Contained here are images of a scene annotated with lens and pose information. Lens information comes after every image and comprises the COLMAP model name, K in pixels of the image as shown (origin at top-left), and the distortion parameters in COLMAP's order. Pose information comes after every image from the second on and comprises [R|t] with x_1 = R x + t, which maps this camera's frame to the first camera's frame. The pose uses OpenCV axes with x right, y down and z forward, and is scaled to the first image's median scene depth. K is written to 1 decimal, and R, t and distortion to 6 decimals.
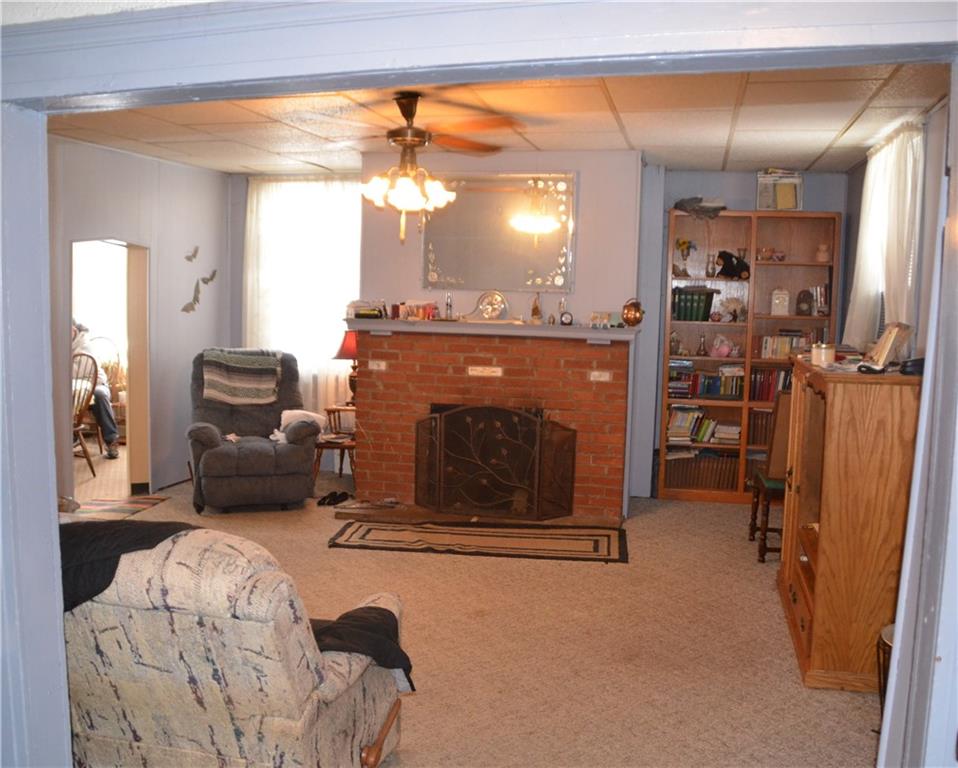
lens RADIAL K [[934.2, 0, 479.0], [0, 934.2, 382.1], [0, 0, 1]] dist [-0.170516, 0.000000]
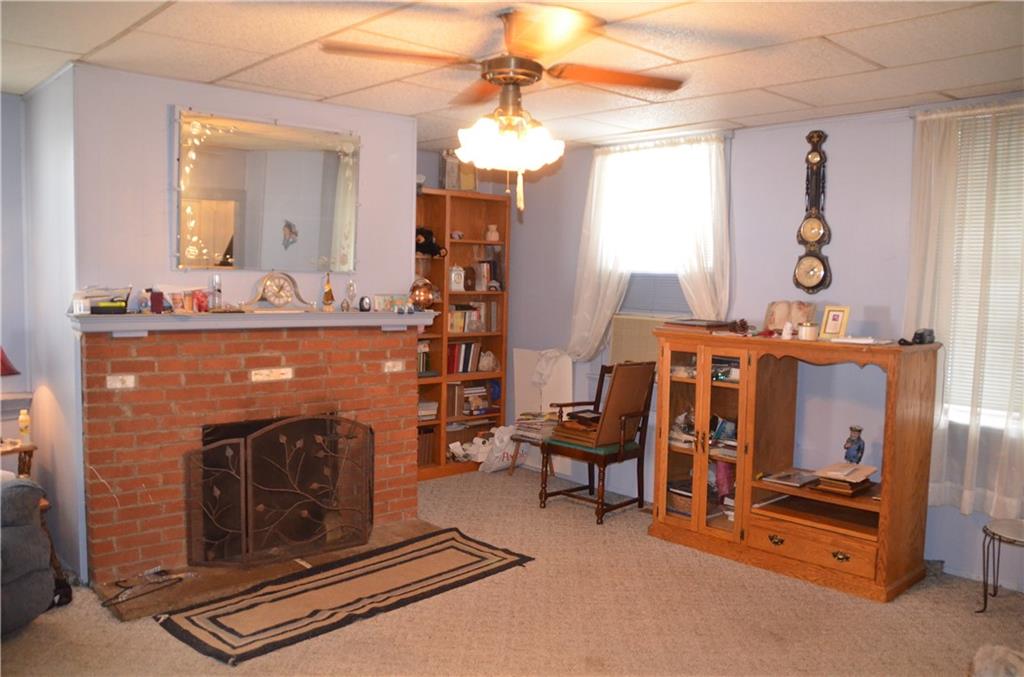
lens RADIAL K [[817.0, 0, 512.0], [0, 817.0, 343.0], [0, 0, 1]] dist [-0.120865, 0.011276]
pose [[0.564593, -0.073970, 0.822048, -0.435950], [0.068000, 0.996759, 0.042987, -0.053394], [-0.822563, 0.031629, 0.567793, 0.451345]]
